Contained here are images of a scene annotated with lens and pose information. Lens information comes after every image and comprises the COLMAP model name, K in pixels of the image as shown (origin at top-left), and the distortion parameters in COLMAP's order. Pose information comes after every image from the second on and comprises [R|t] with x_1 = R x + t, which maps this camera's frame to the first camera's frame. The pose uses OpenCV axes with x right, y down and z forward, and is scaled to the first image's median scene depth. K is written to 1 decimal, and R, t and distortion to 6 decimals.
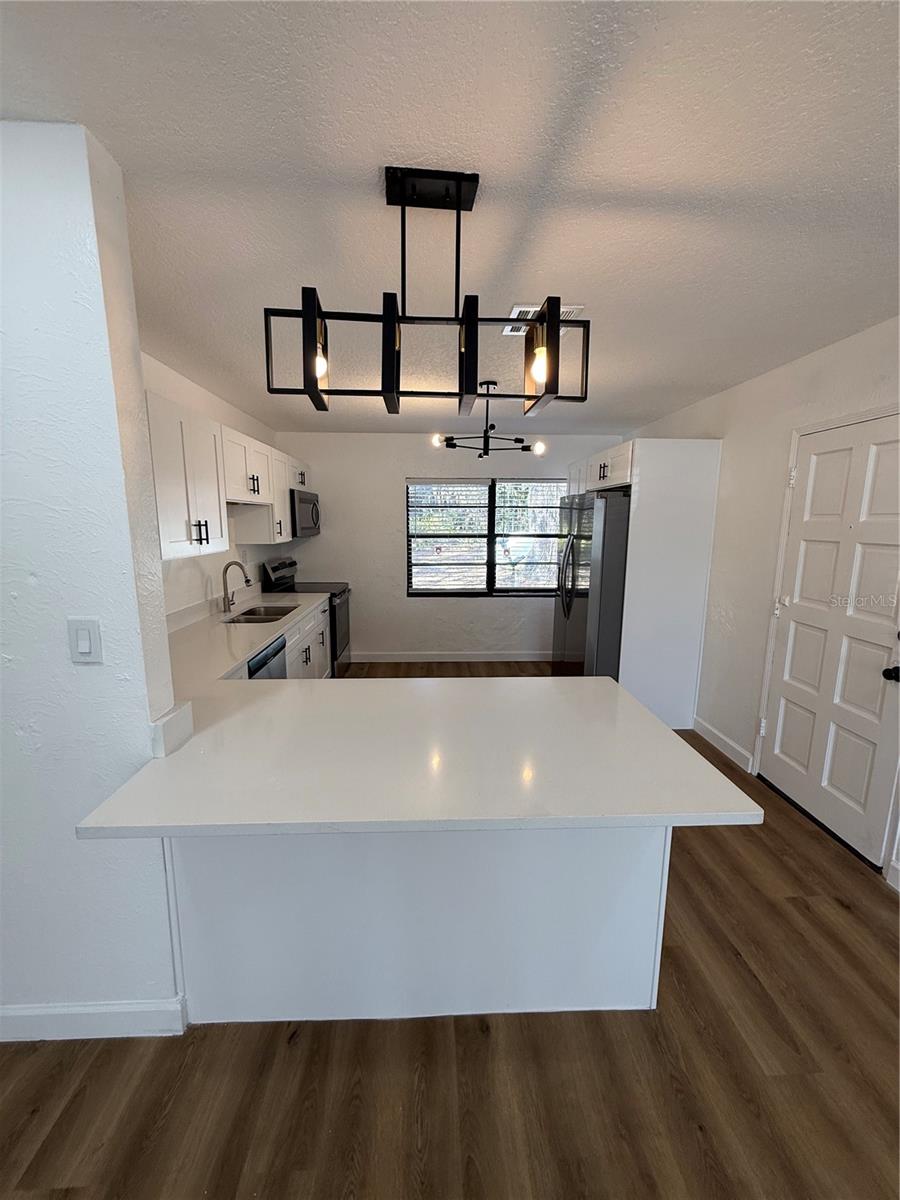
lens RADIAL K [[477.3, 0, 448.0], [0, 477.3, 599.8], [0, 0, 1]] dist [0.001798, 0.000172]
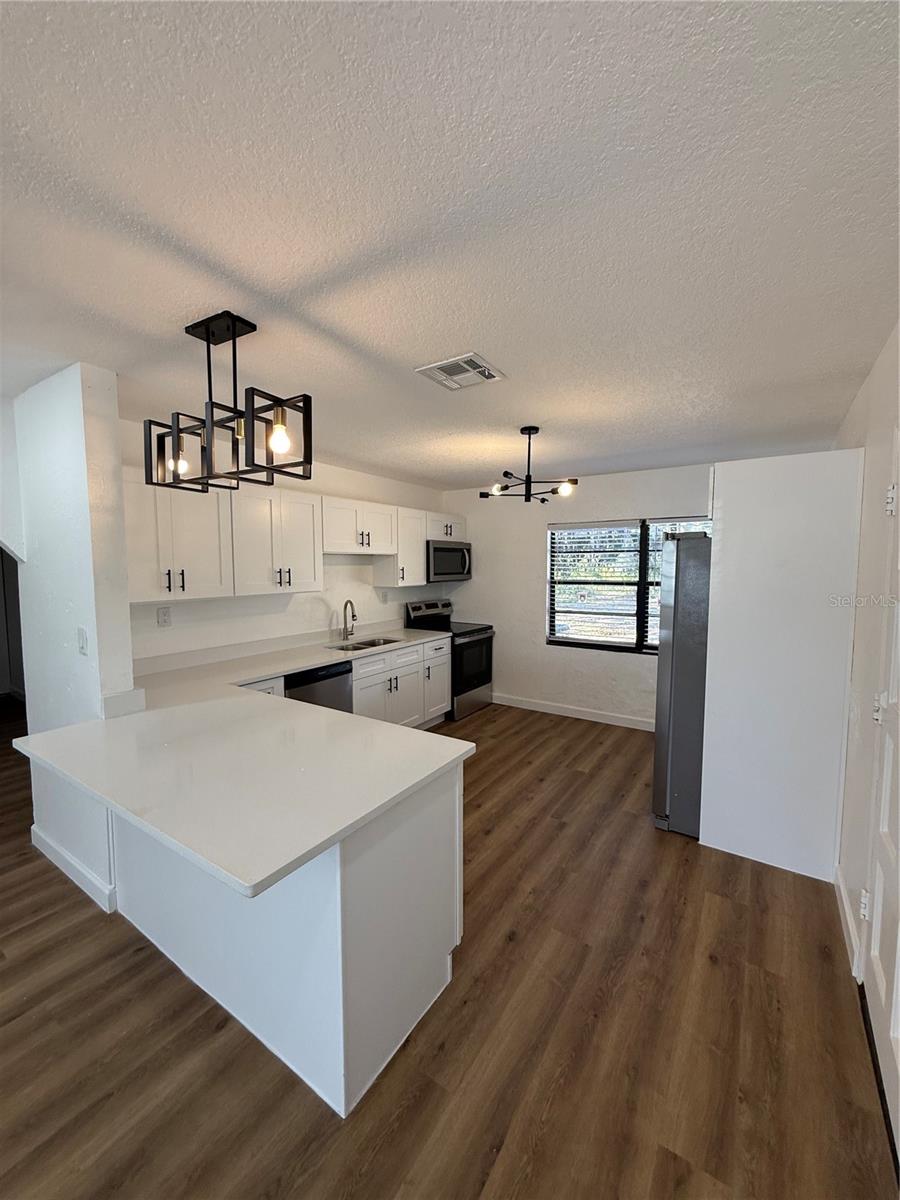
lens RADIAL K [[477.3, 0, 448.0], [0, 477.3, 599.8], [0, 0, 1]] dist [0.001798, 0.000172]
pose [[0.807032, 0.038977, -0.589220, 0.412465], [-0.092360, 0.993870, -0.060757, -0.023642], [0.583240, 0.103453, 0.805685, 0.115736]]
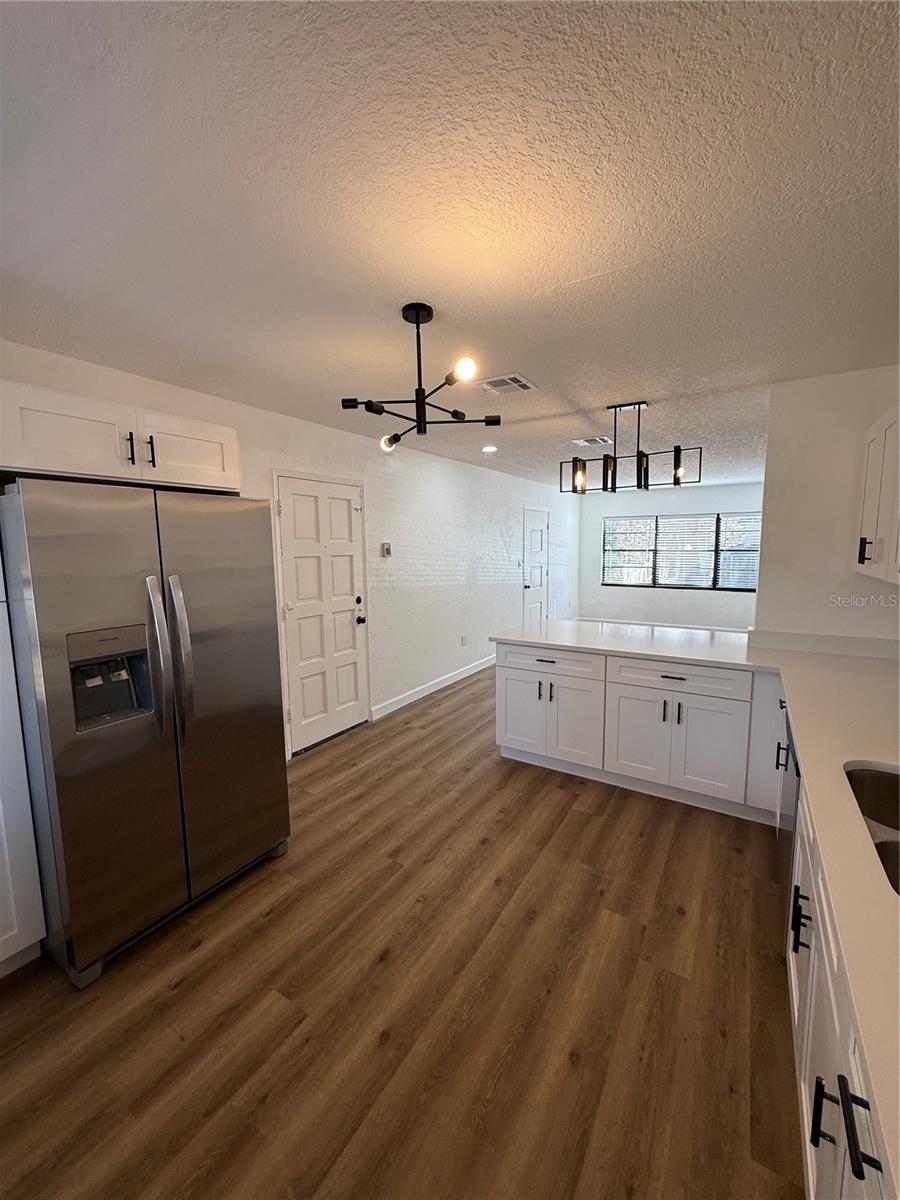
lens RADIAL K [[477.3, 0, 448.0], [0, 477.3, 599.8], [0, 0, 1]] dist [0.001798, 0.000172]
pose [[-0.821478, -0.062615, 0.566792, -0.232432], [0.102904, 0.961358, 0.255348, -0.196493], [-0.560878, 0.268087, -0.783291, 1.176786]]
